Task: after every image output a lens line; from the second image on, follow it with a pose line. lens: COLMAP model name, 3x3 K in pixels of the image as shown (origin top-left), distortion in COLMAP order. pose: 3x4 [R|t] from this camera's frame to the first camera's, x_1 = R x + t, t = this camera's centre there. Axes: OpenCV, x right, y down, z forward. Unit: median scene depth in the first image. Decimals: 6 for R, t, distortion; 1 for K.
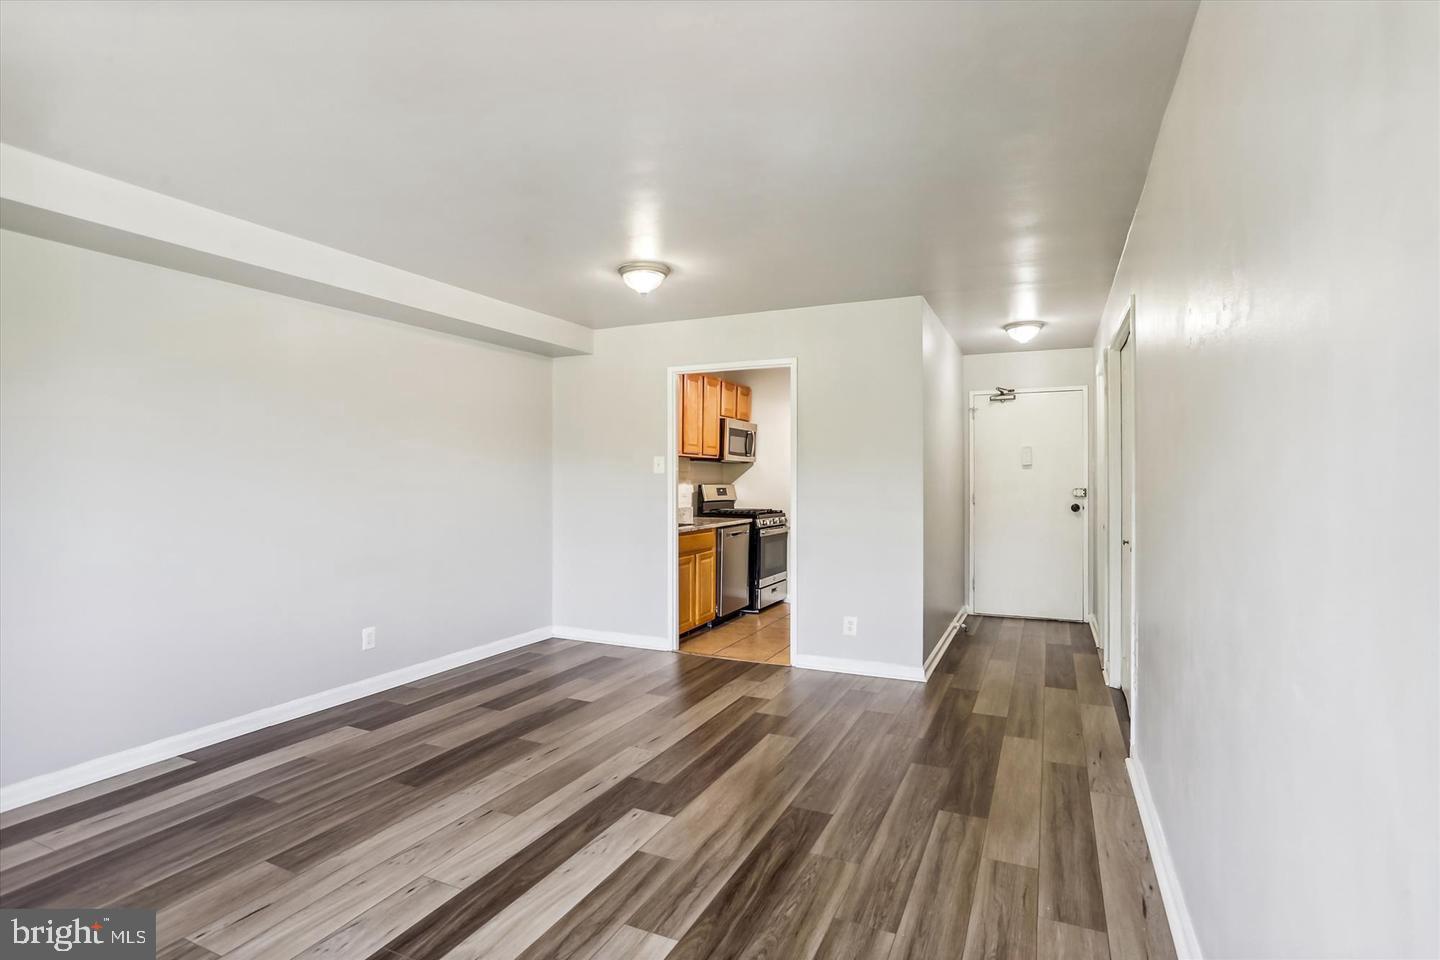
lens RADIAL K [[720.1, 0, 721.5], [0, 720.1, 467.2], [0, 0, 1]] dist [-0.009527, 0.000522]
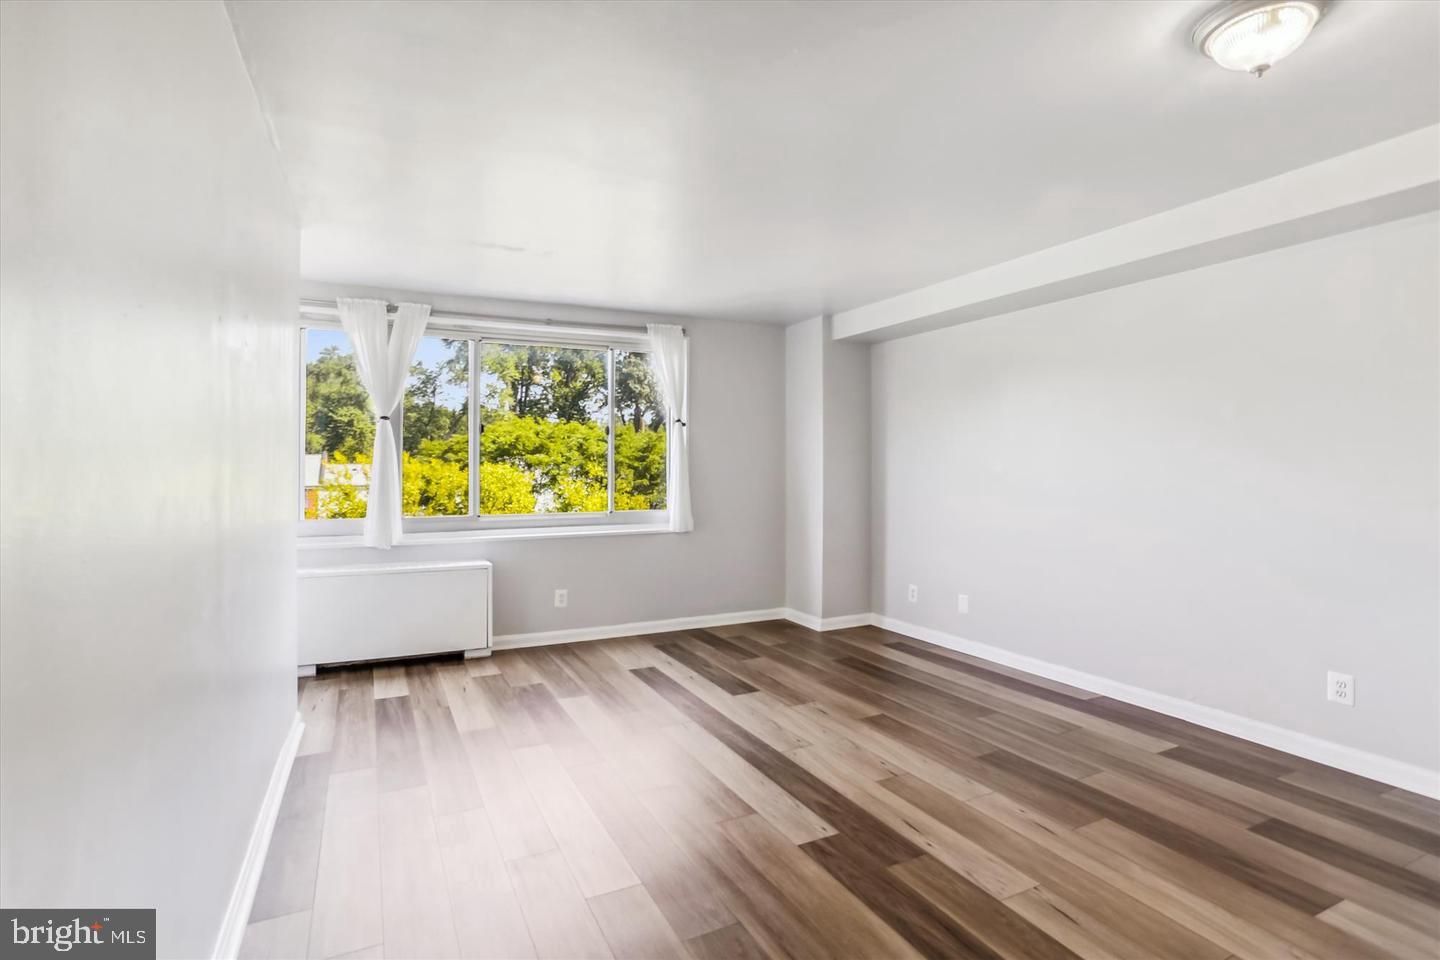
lens RADIAL K [[720.1, 0, 721.5], [0, 720.1, 467.2], [0, 0, 1]] dist [-0.009527, 0.000522]
pose [[-0.615053, 0.006695, -0.788457, 0.590184], [0.010843, 0.999941, 0.000033, 0.014274], [0.788411, -0.008529, -0.615090, 1.262868]]
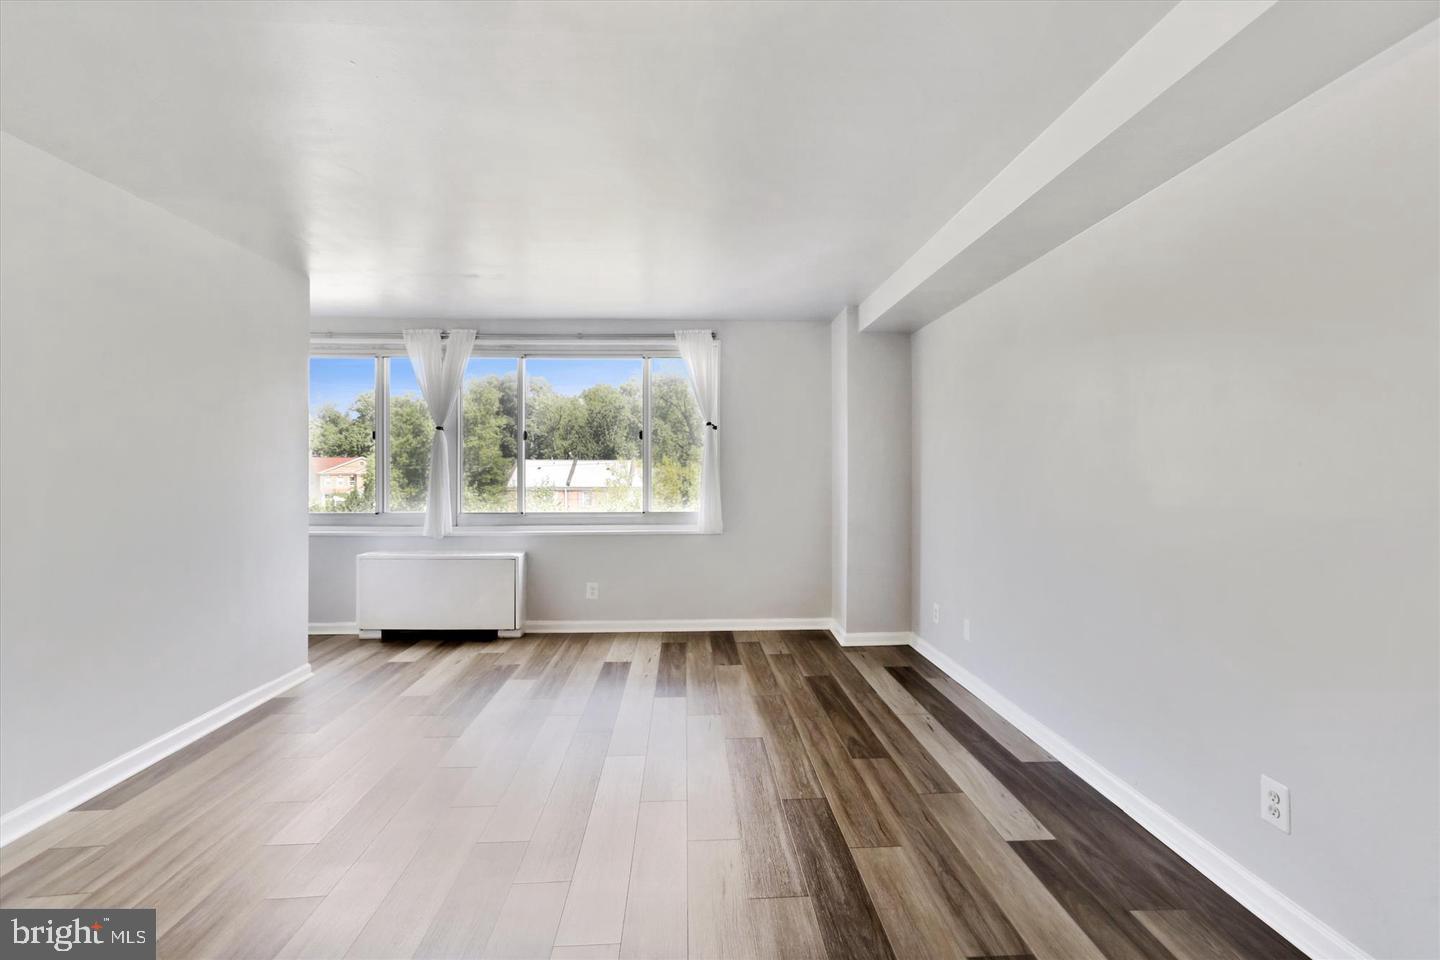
lens RADIAL K [[697.0, 0, 720.0], [0, 697.0, 480.0], [0, 0, 1]] dist [-0.001060, 0.000407]
pose [[-0.879836, 0.012203, -0.475121, 0.061955], [0.008875, 0.999918, 0.009249, 0.021974], [0.475195, 0.003921, -0.879872, 1.629208]]
